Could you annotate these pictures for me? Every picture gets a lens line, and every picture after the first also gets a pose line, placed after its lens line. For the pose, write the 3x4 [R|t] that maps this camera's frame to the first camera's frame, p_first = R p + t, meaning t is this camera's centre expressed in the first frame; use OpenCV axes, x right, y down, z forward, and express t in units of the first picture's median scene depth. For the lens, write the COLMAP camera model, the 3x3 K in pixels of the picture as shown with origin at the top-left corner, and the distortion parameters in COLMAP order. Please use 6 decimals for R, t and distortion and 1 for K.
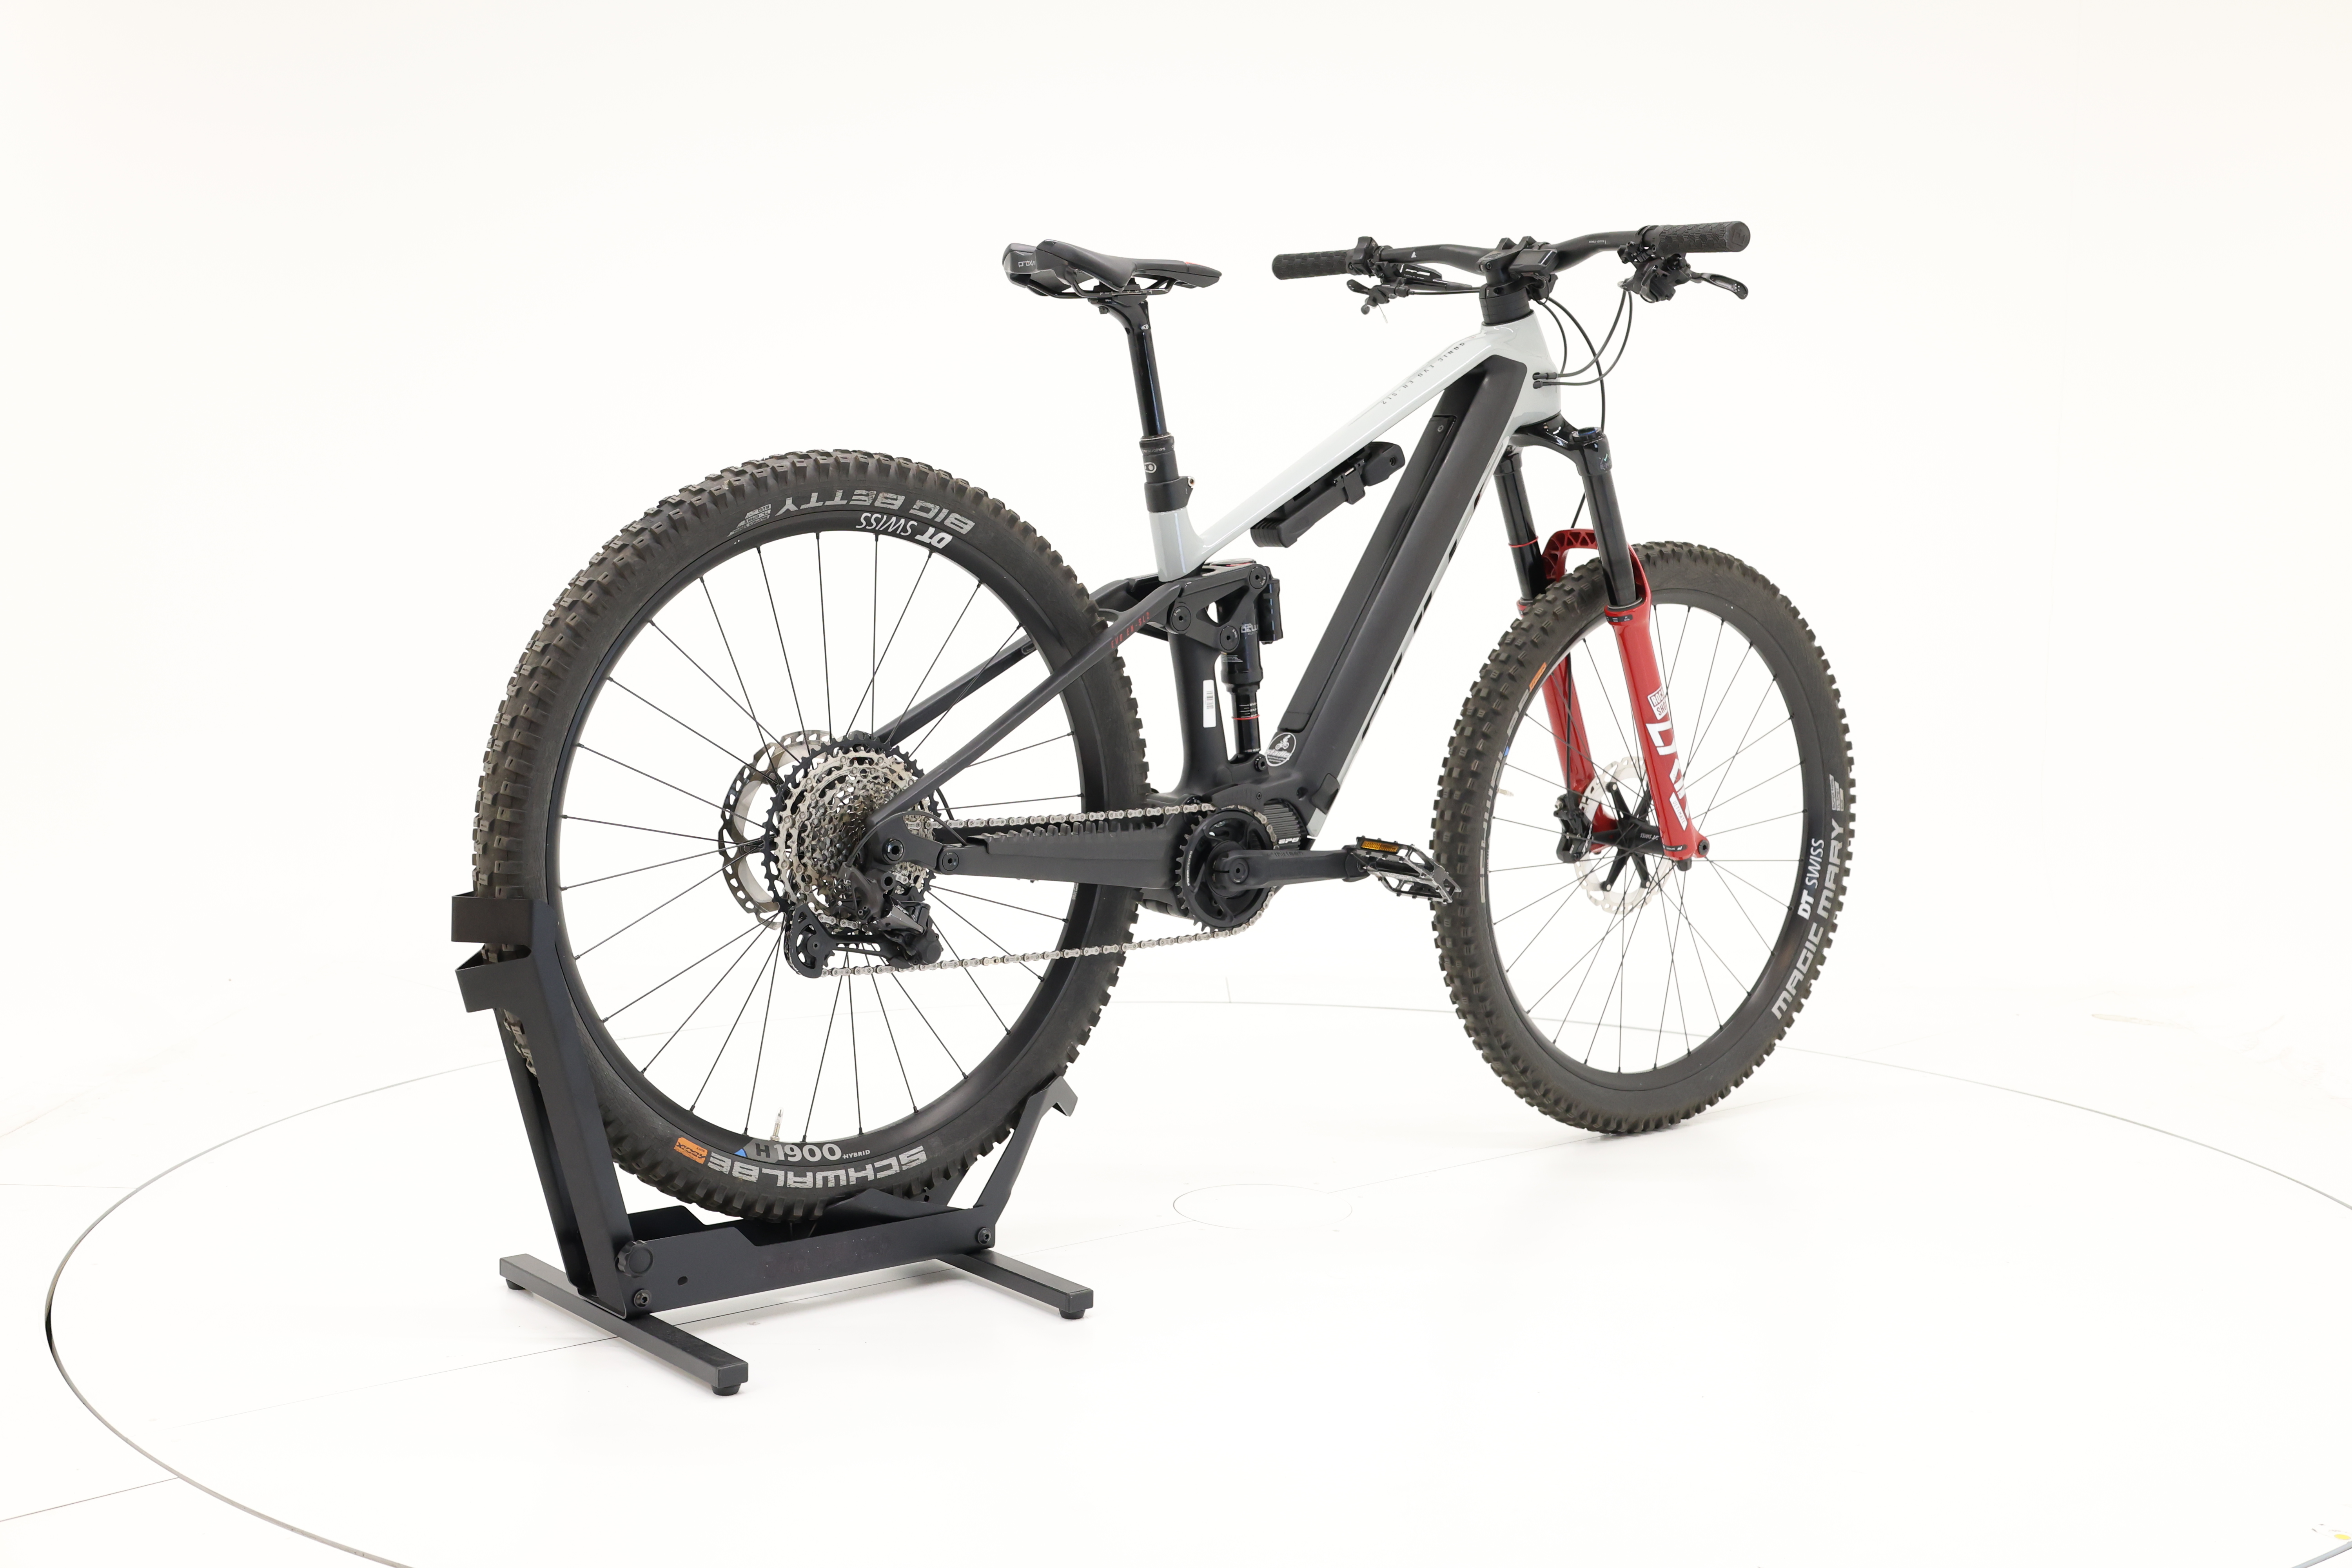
lens RADIAL K [[2658.6, 0, 1171.9], [0, 2658.6, 782.6], [0, 0, 1]] dist [-0.002510, 0.000000]
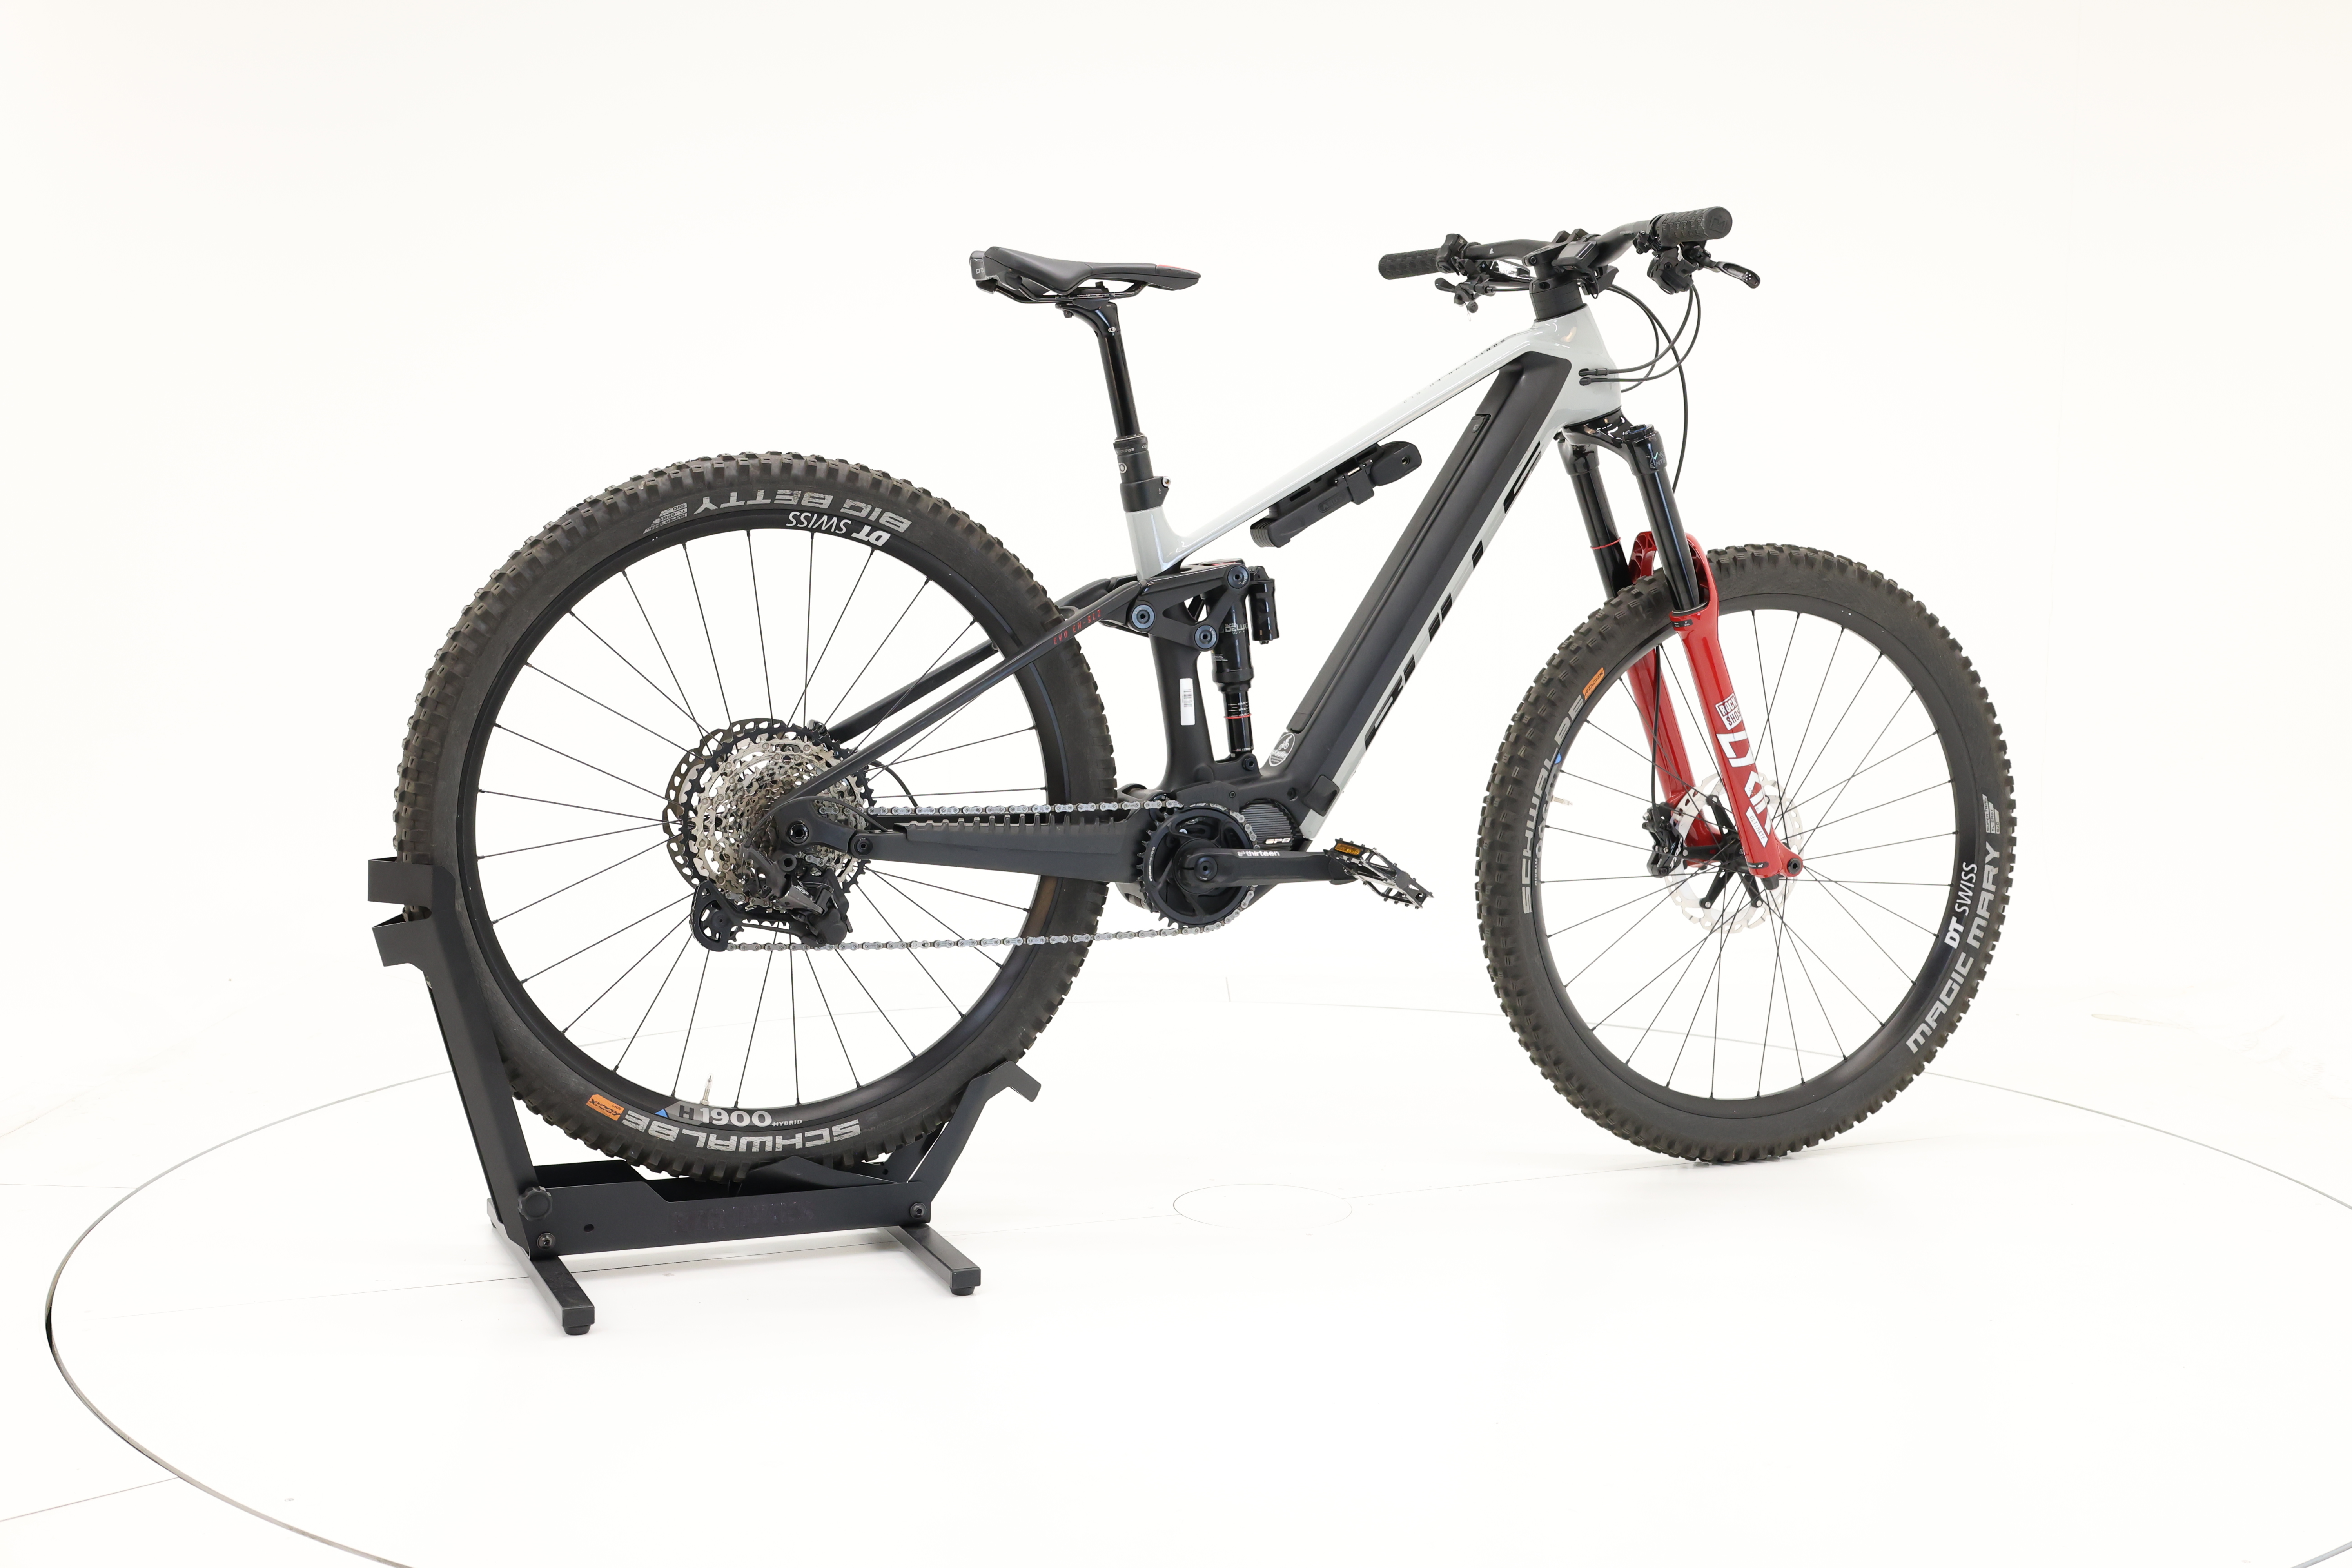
lens RADIAL K [[2658.6, 0, 1173.6], [0, 2658.6, 780.4], [0, 0, 1]] dist [-0.002510, 0.000000]
pose [[0.960652, 0.026905, -0.276449, 0.293519], [-0.028347, 0.999597, -0.001222, 0.001539], [0.276305, 0.009010, 0.961028, 0.030069]]
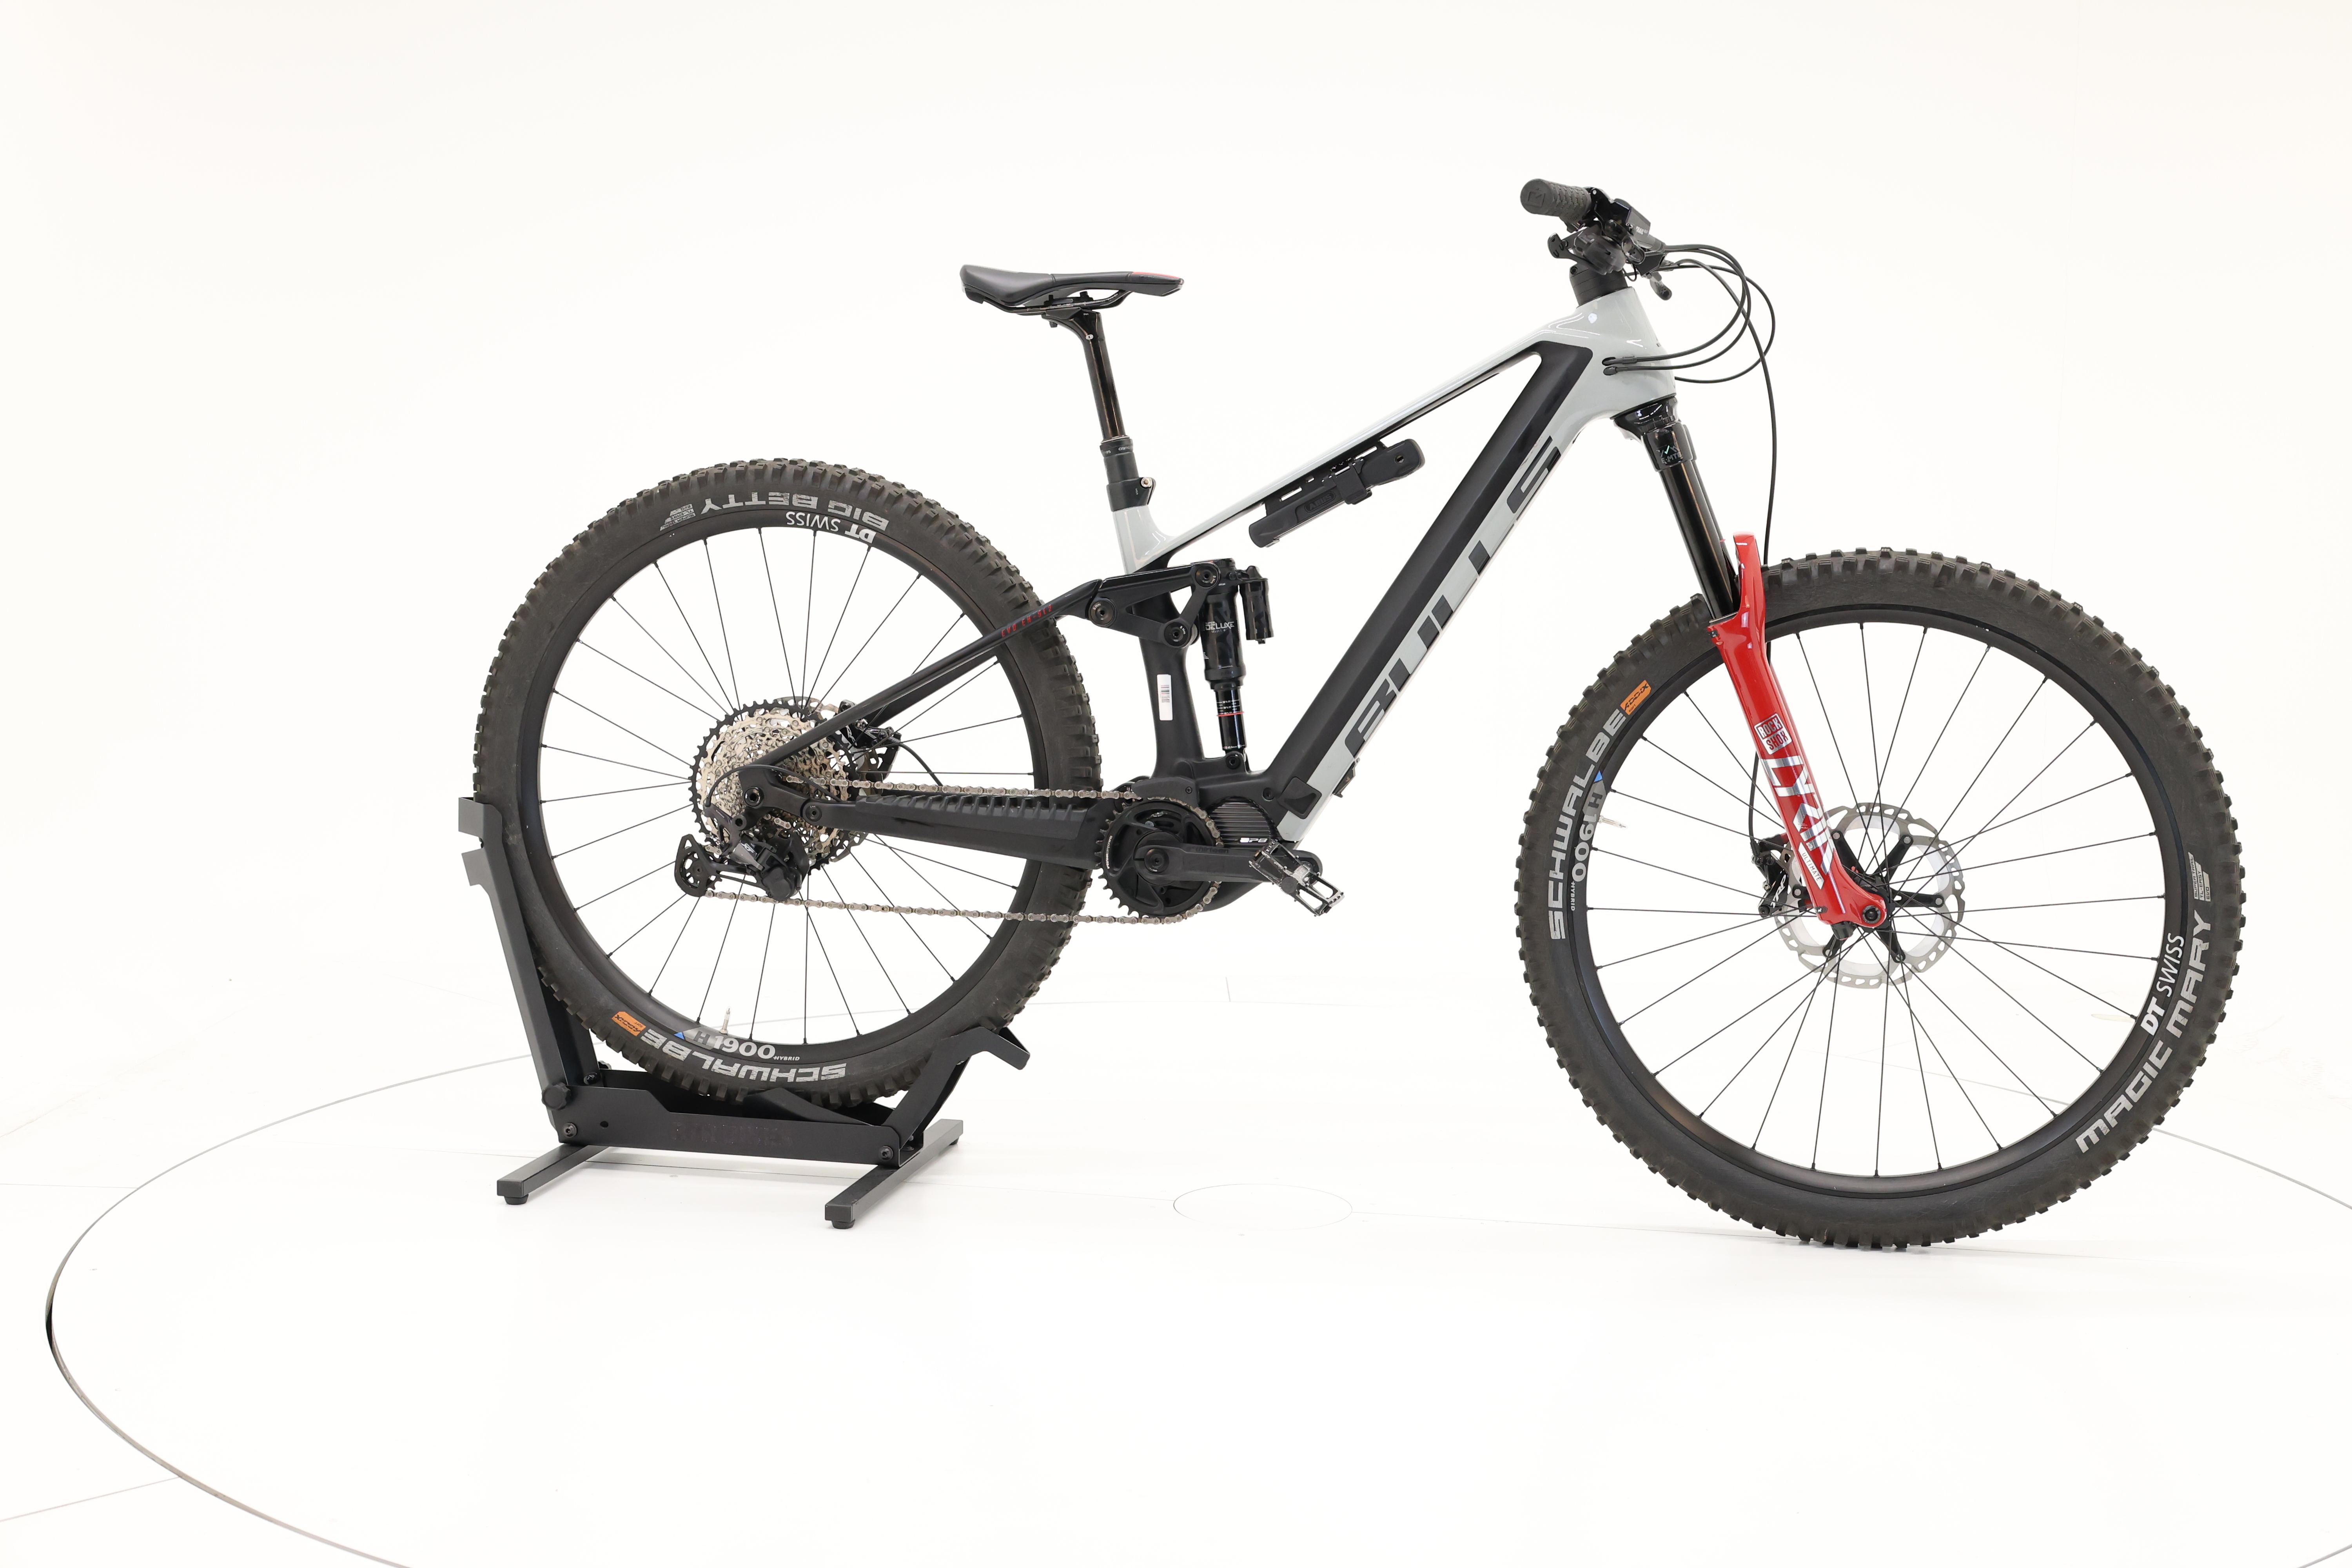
lens RADIAL K [[2658.6, 0, 1177.9], [0, 2658.6, 781.1], [0, 0, 1]] dist [-0.002510, 0.000000]
pose [[0.634222, 0.071396, -0.769847, 0.827076], [-0.082112, 0.996316, 0.024752, -0.023627], [0.768778, 0.047516, 0.637748, 0.353300]]
